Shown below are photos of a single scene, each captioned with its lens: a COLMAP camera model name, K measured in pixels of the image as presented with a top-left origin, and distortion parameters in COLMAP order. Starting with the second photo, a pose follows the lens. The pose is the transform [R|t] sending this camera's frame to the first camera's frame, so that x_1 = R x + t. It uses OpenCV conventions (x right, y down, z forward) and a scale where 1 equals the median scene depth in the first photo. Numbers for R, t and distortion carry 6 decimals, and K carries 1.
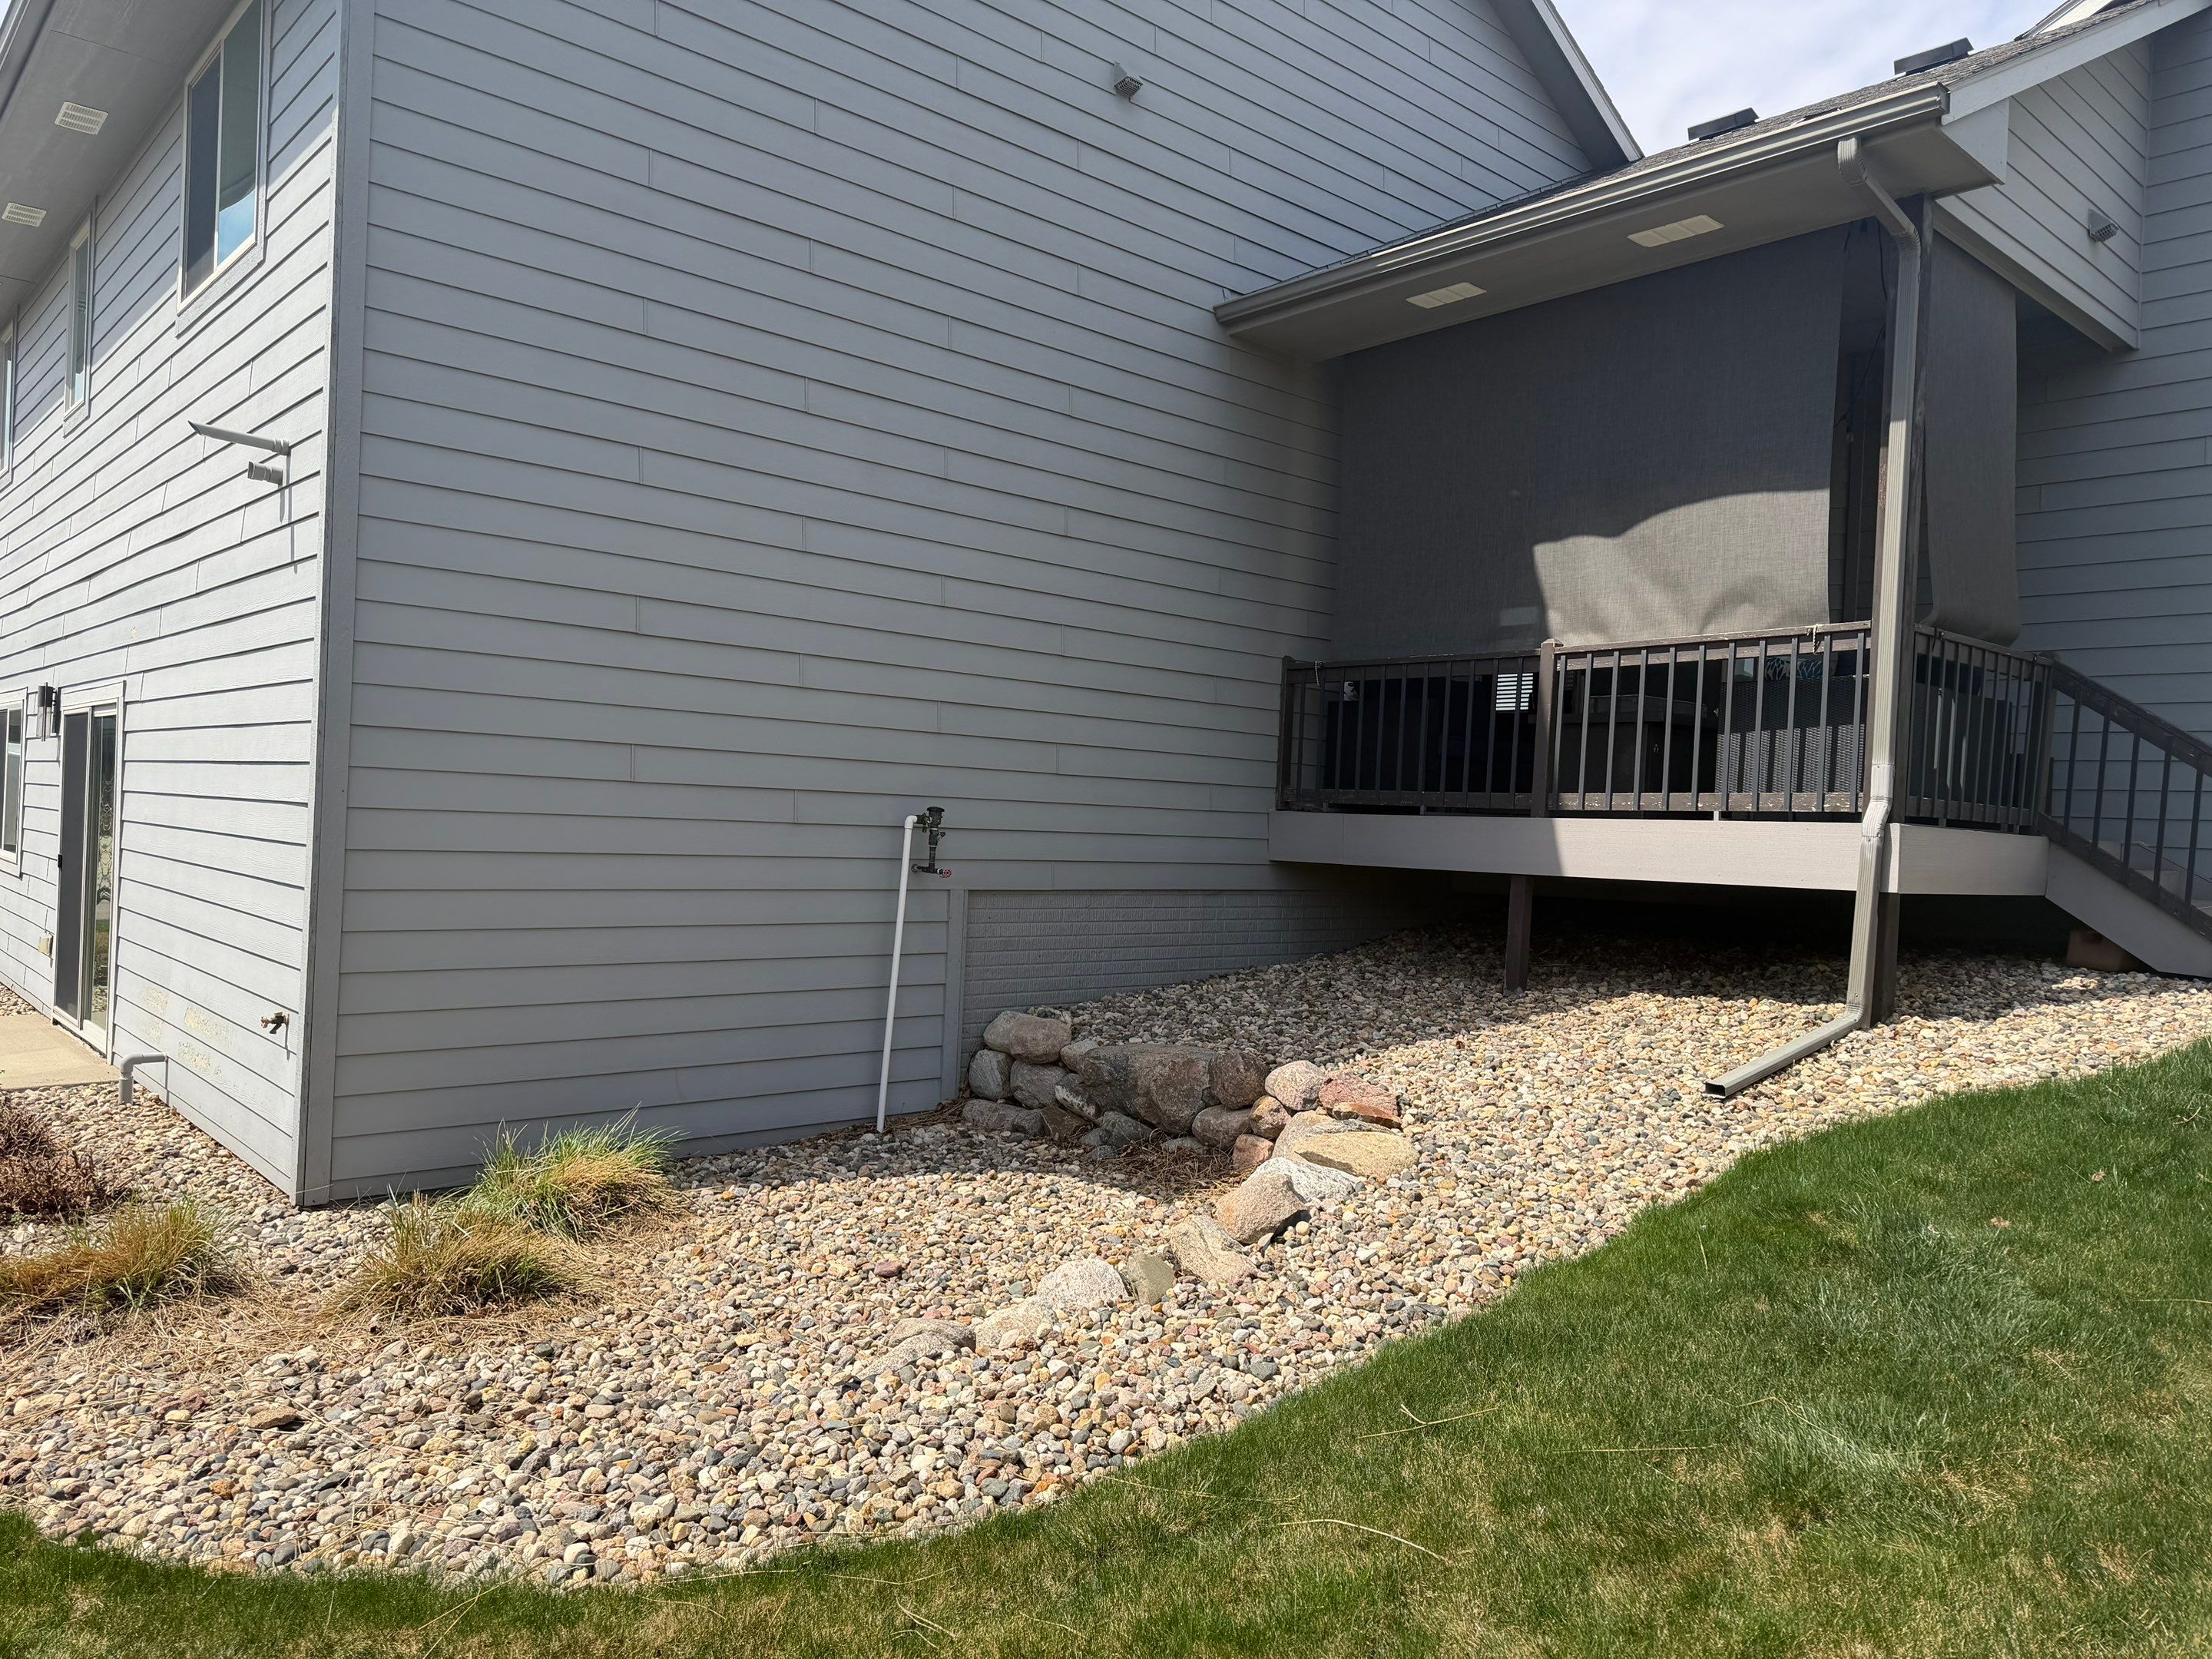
lens RADIAL K [[1579.0, 0, 1106.0], [0, 1579.0, 829.5], [0, 0, 1]] dist [-0.001454, 0.001166]
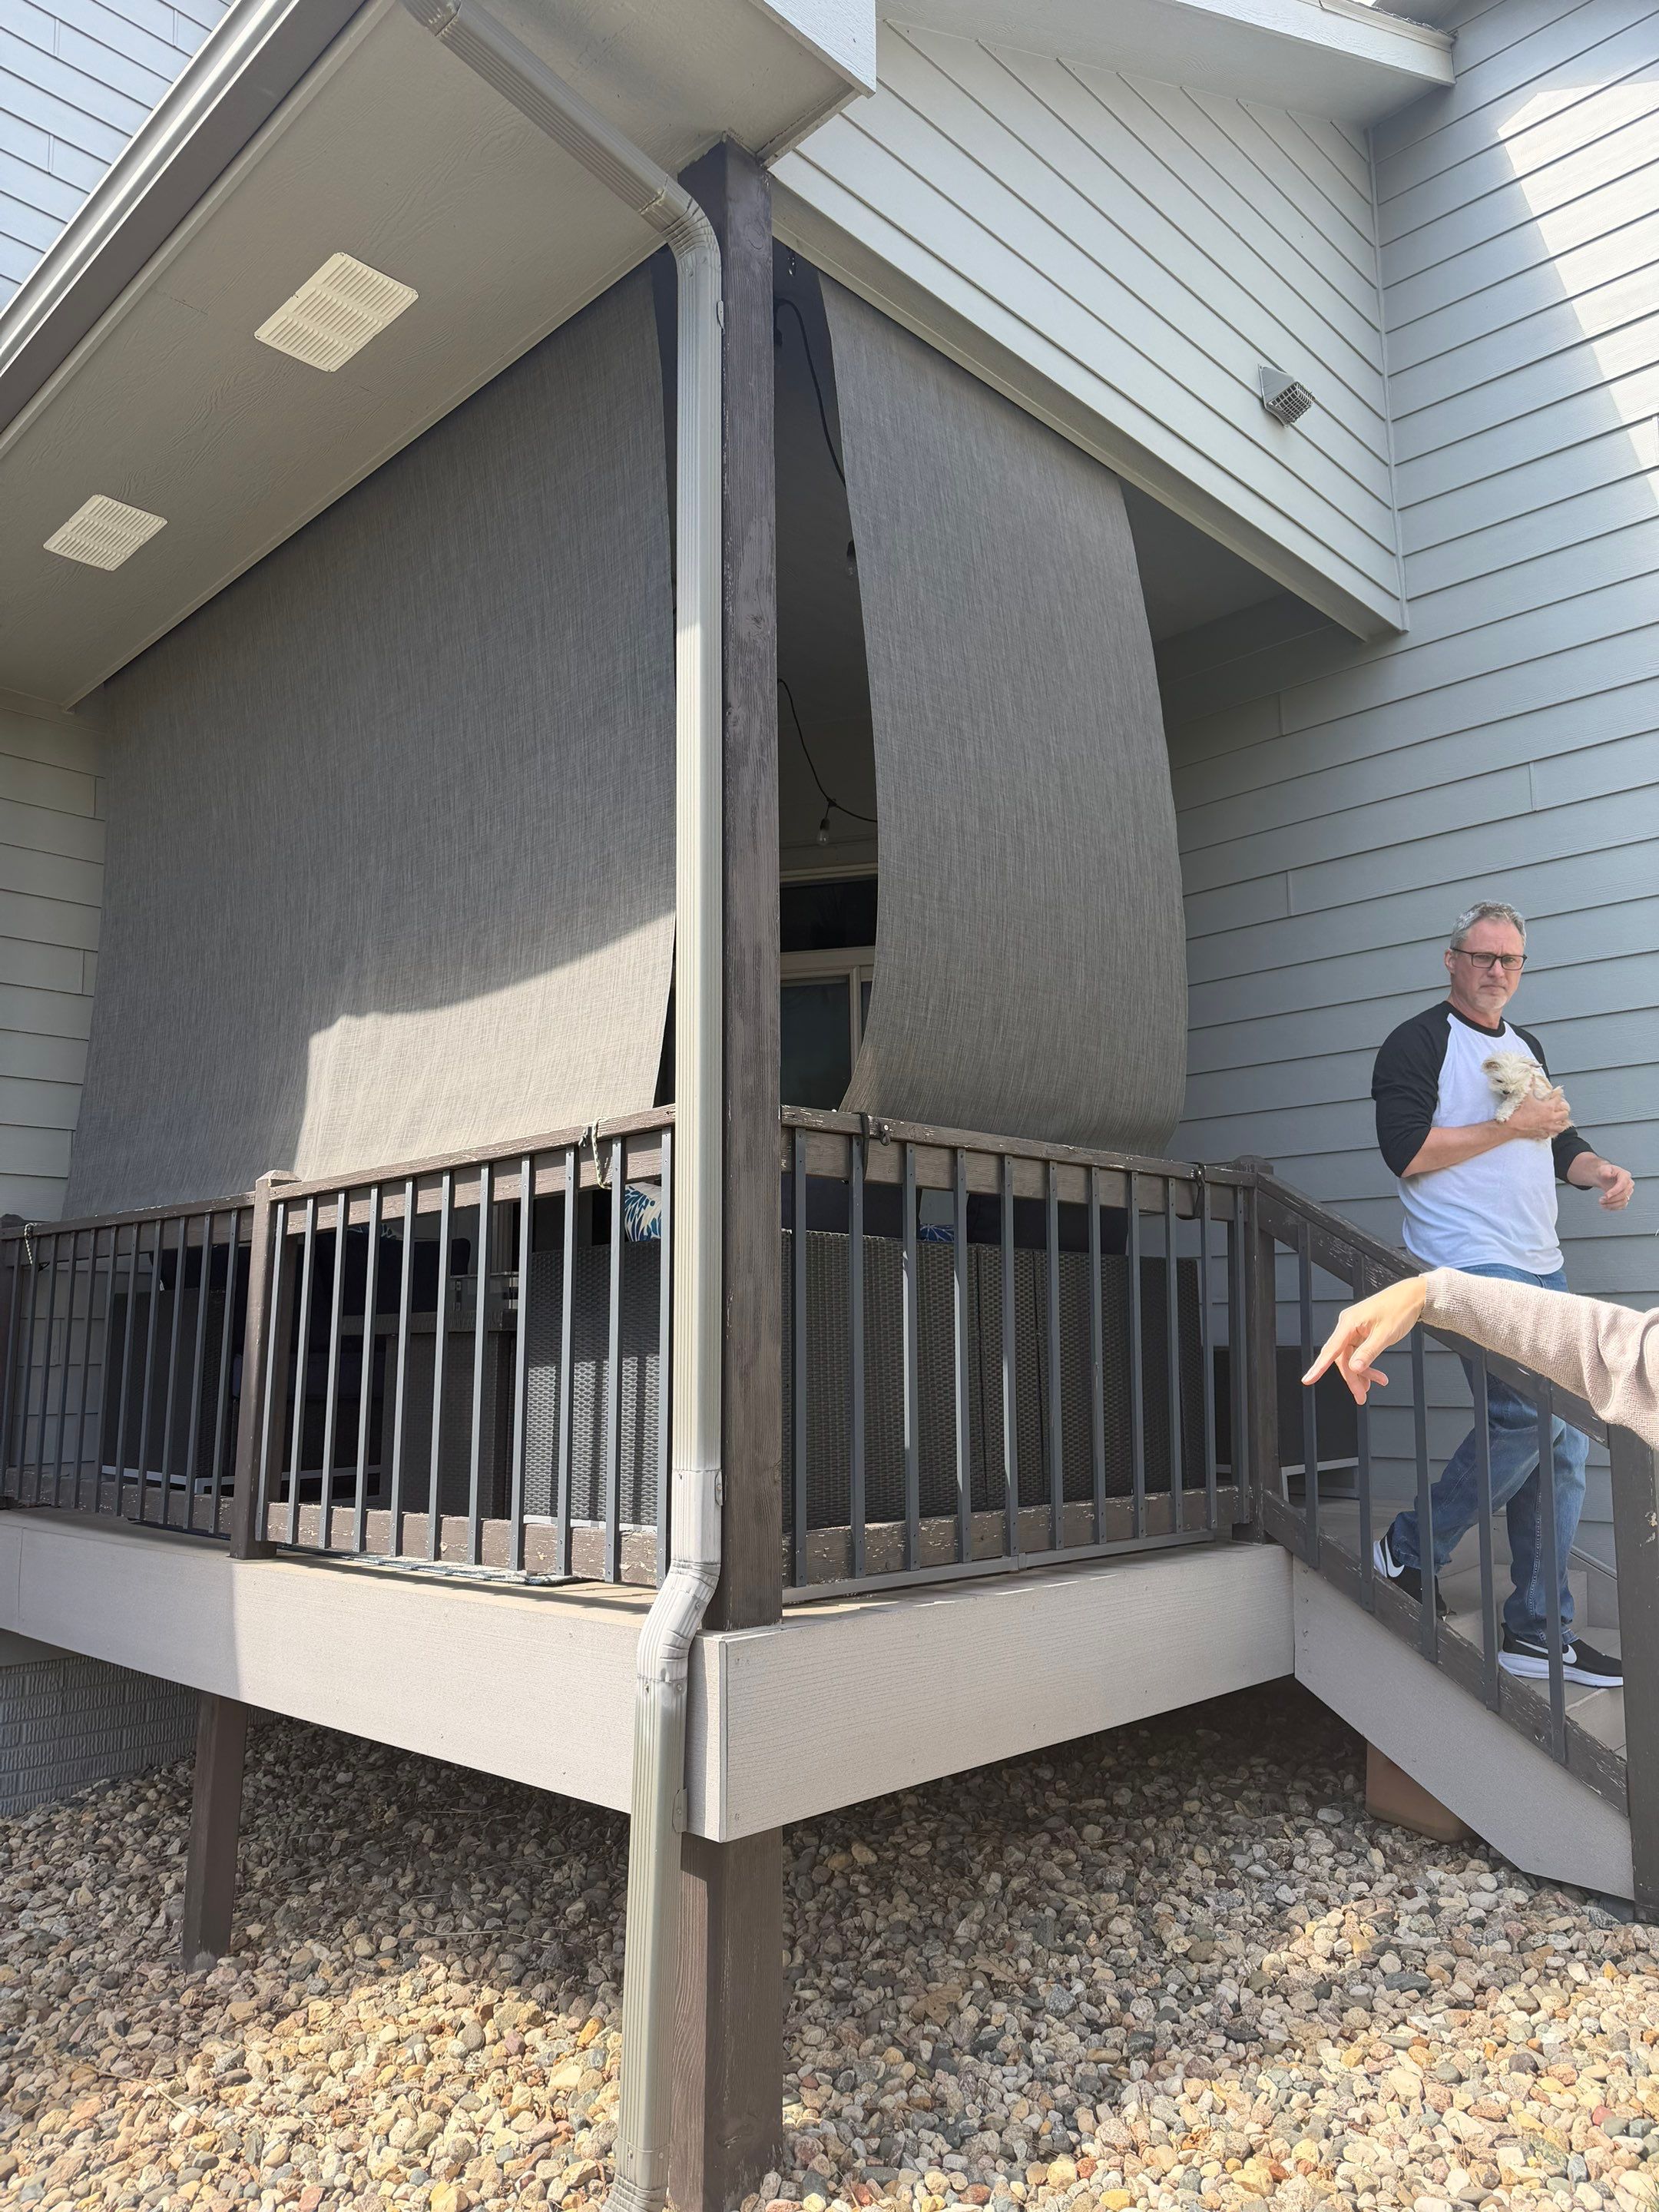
lens RADIAL K [[1579.0, 0, 829.5], [0, 1579.0, 1106.0], [0, 0, 1]] dist [-0.001454, 0.001166]
pose [[0.996578, -0.041719, 0.071363, 0.446484], [0.053479, 0.983683, -0.171779, -0.052748], [-0.063032, 0.175008, 0.982547, 0.539013]]
